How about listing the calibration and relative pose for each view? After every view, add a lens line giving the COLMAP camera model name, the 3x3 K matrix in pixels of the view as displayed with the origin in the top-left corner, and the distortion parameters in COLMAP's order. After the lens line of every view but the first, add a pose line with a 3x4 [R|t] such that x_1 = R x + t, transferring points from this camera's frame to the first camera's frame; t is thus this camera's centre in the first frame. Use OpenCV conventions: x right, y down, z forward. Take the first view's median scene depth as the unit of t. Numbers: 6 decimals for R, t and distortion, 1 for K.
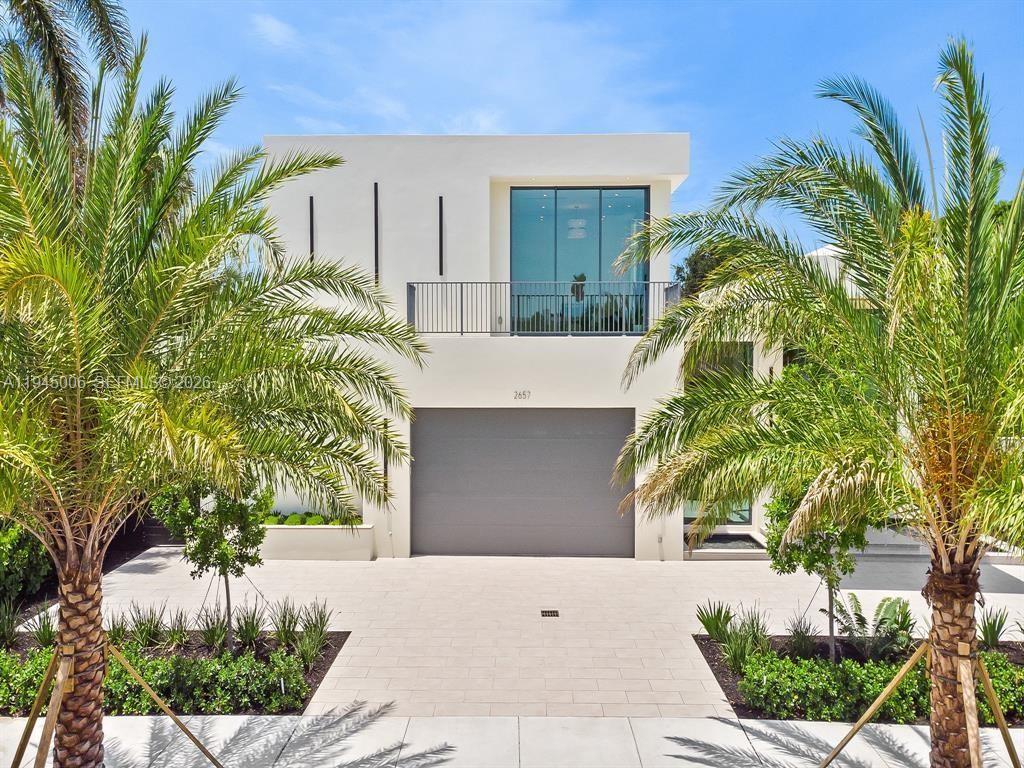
lens RADIAL K [[767.5, 0, 512.0], [0, 767.5, 384.0], [0, 0, 1]] dist [0.004364, 0.001877]
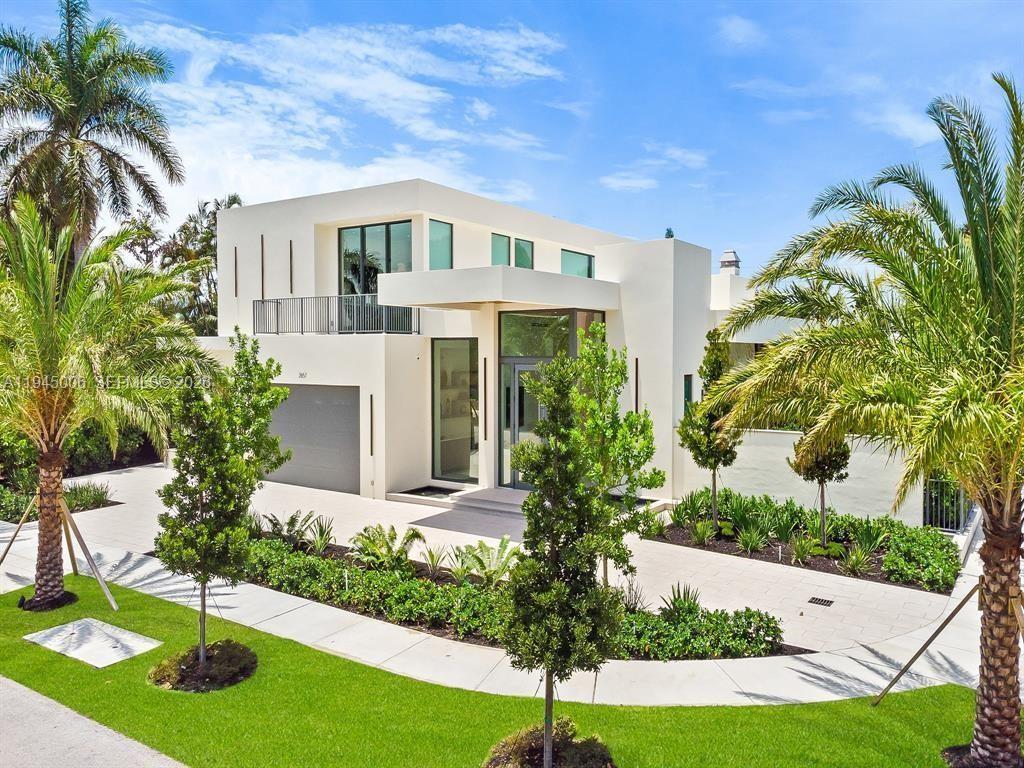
lens RADIAL K [[767.5, 0, 512.0], [0, 767.5, 384.0], [0, 0, 1]] dist [0.004364, 0.001877]
pose [[0.830676, 0.018624, -0.556445, 1.056050], [-0.016126, 0.999826, 0.009389, 0.009285], [0.556523, 0.001174, 0.830832, 0.003281]]
